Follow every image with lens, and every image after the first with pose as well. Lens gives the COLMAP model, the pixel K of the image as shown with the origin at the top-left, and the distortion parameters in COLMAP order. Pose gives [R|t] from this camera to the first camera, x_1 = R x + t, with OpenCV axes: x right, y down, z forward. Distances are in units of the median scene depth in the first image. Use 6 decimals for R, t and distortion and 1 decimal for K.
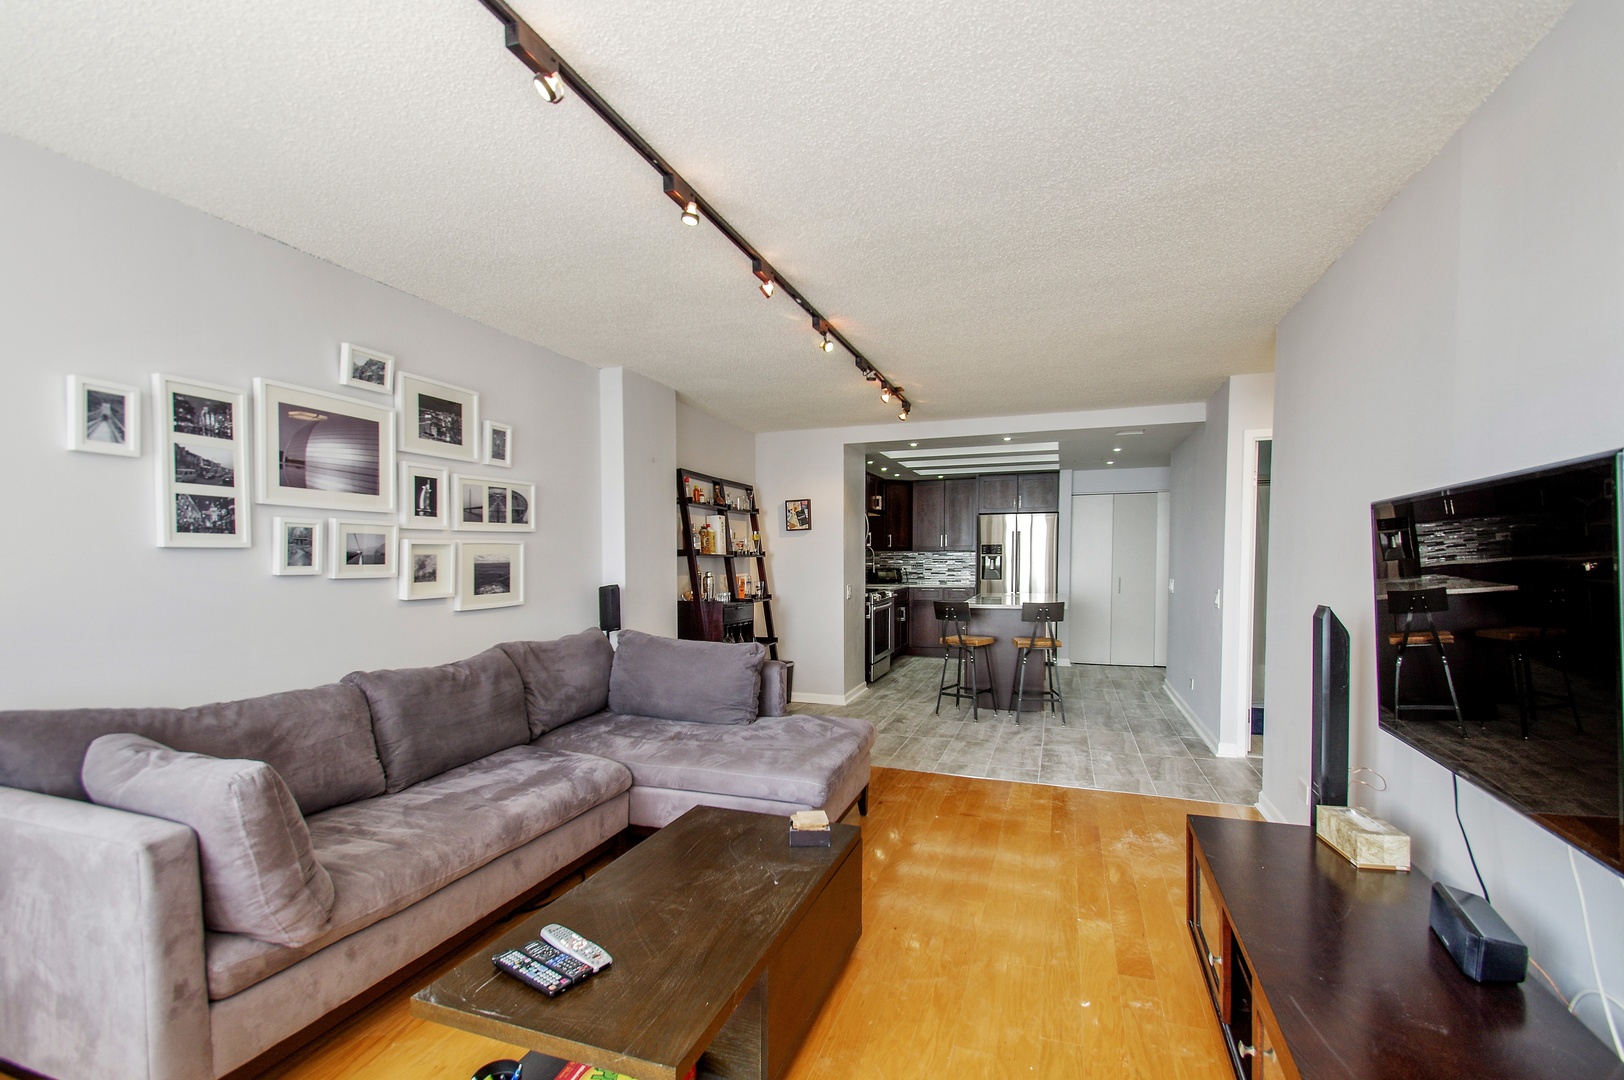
lens RADIAL K [[716.1, 0, 807.4], [0, 716.1, 551.5], [0, 0, 1]] dist [-0.002838, -0.000975]
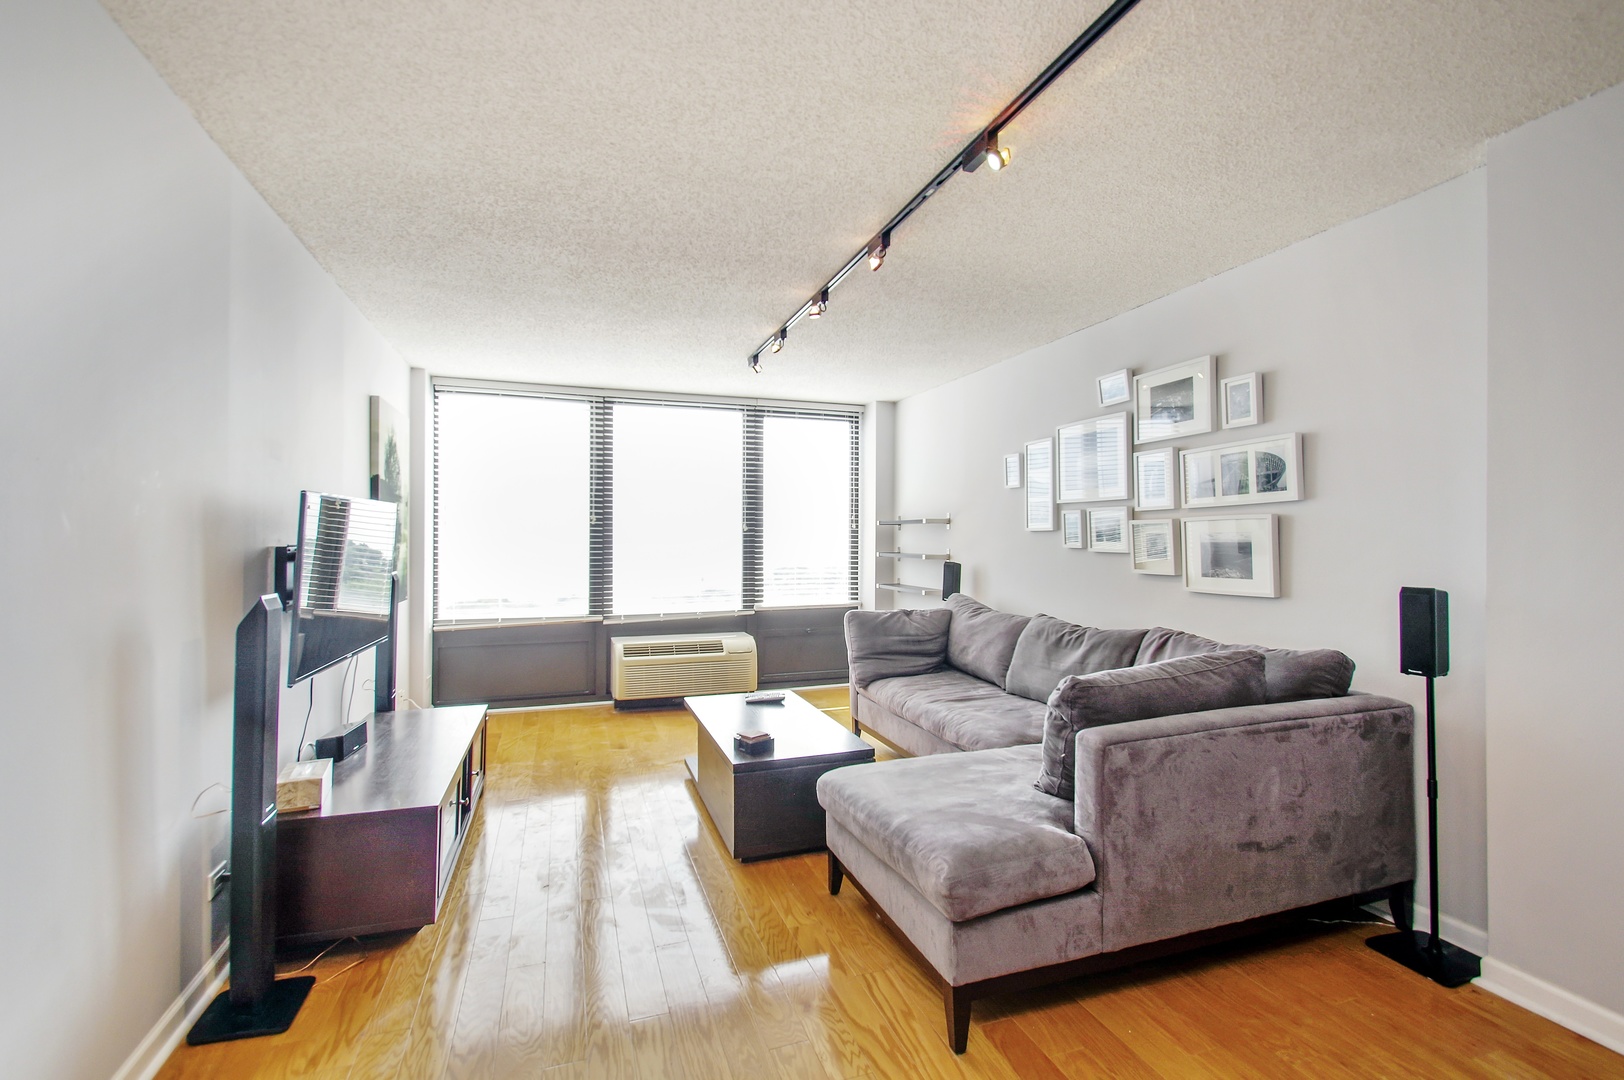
lens RADIAL K [[716.1, 0, 813.2], [0, 716.1, 534.9], [0, 0, 1]] dist [-0.002838, -0.000975]
pose [[-0.779158, -0.006017, -0.626798, 0.496702], [-0.000455, 0.999959, -0.009034, 0.015619], [0.626827, -0.006754, -0.779129, 1.353399]]
